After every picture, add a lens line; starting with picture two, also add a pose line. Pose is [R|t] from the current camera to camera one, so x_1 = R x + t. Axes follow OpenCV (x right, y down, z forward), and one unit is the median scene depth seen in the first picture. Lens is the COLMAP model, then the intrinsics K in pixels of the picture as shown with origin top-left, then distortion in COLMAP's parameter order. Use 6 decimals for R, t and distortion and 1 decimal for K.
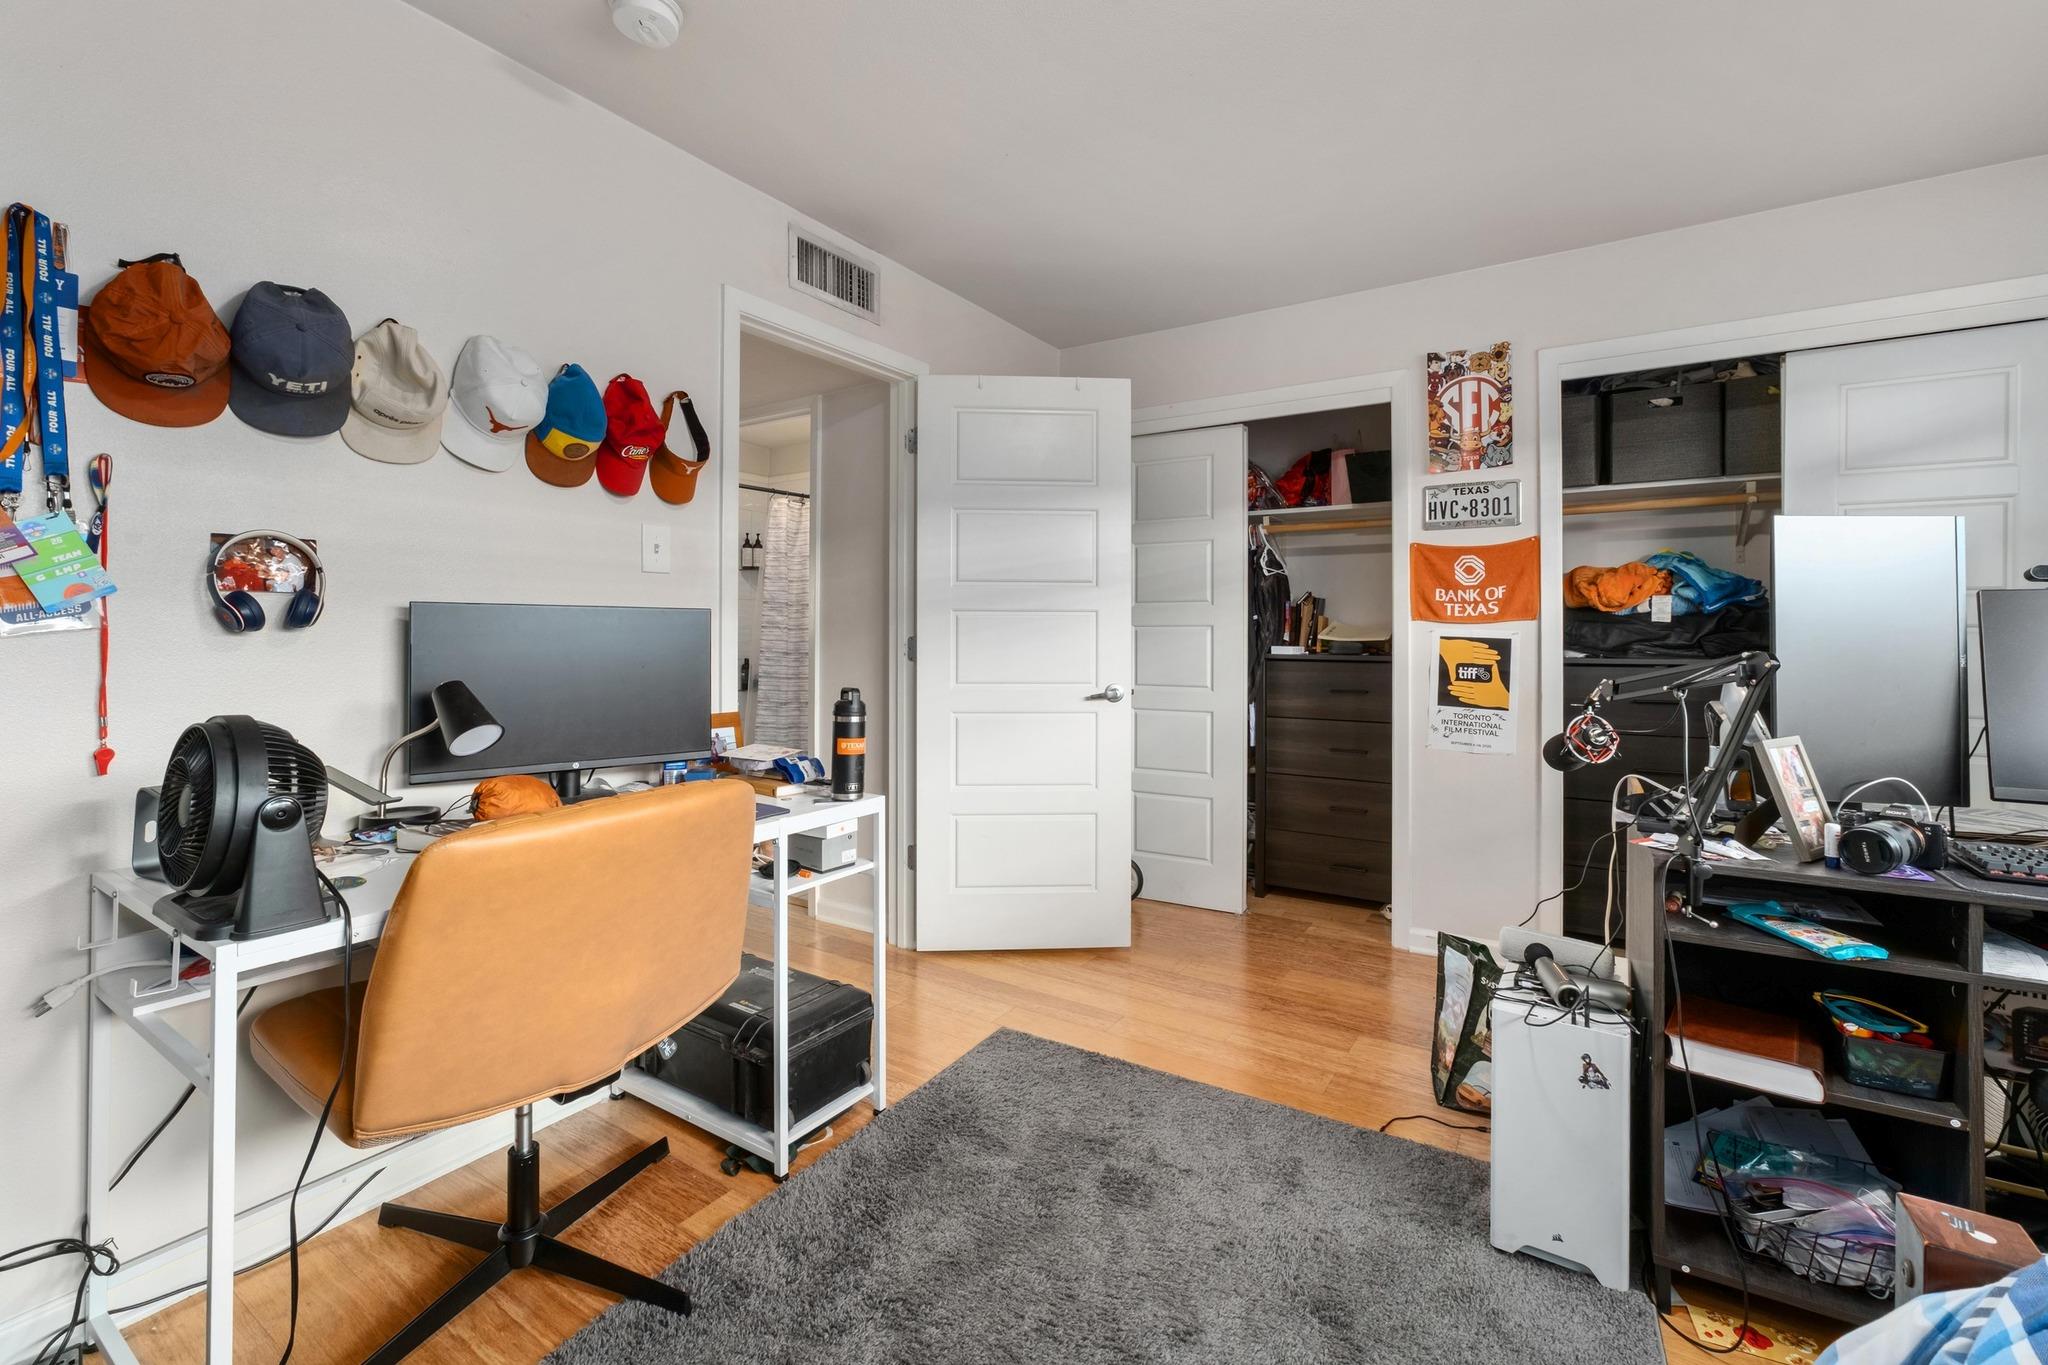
lens RADIAL K [[863.2, 0, 1007.7], [0, 863.2, 623.6], [0, 0, 1]] dist [0.002573, 0.000450]
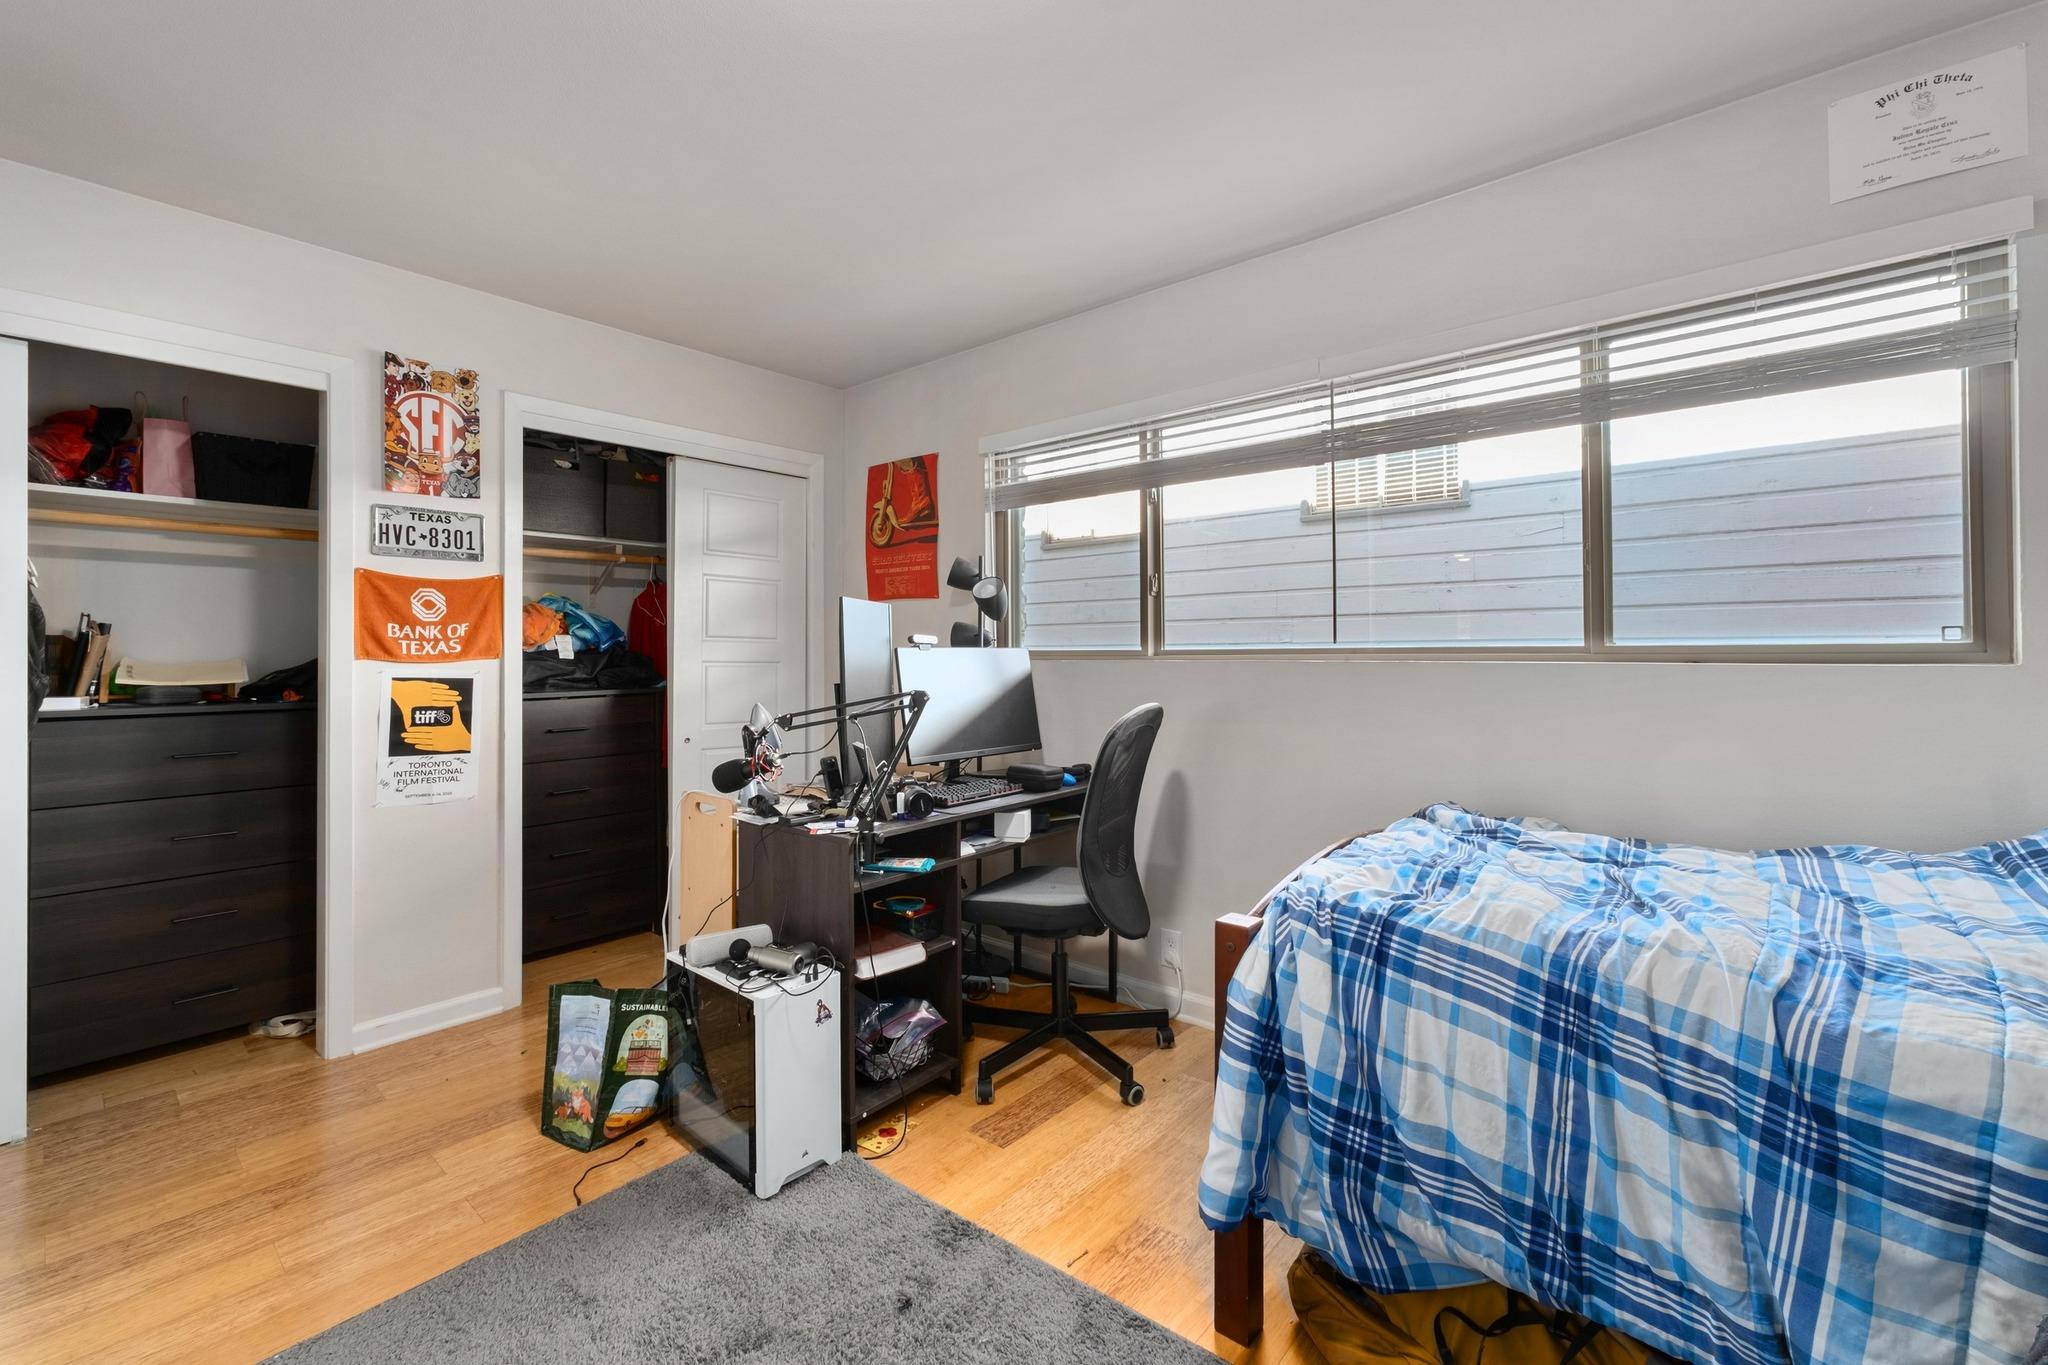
lens RADIAL K [[863.2, 0, 1036.6], [0, 863.2, 645.6], [0, 0, 1]] dist [0.002573, 0.000450]
pose [[0.141587, 0.003898, 0.989918, -0.281191], [-0.006213, 0.999976, -0.003049, -0.019560], [-0.989906, -0.005719, 0.141607, 0.232180]]
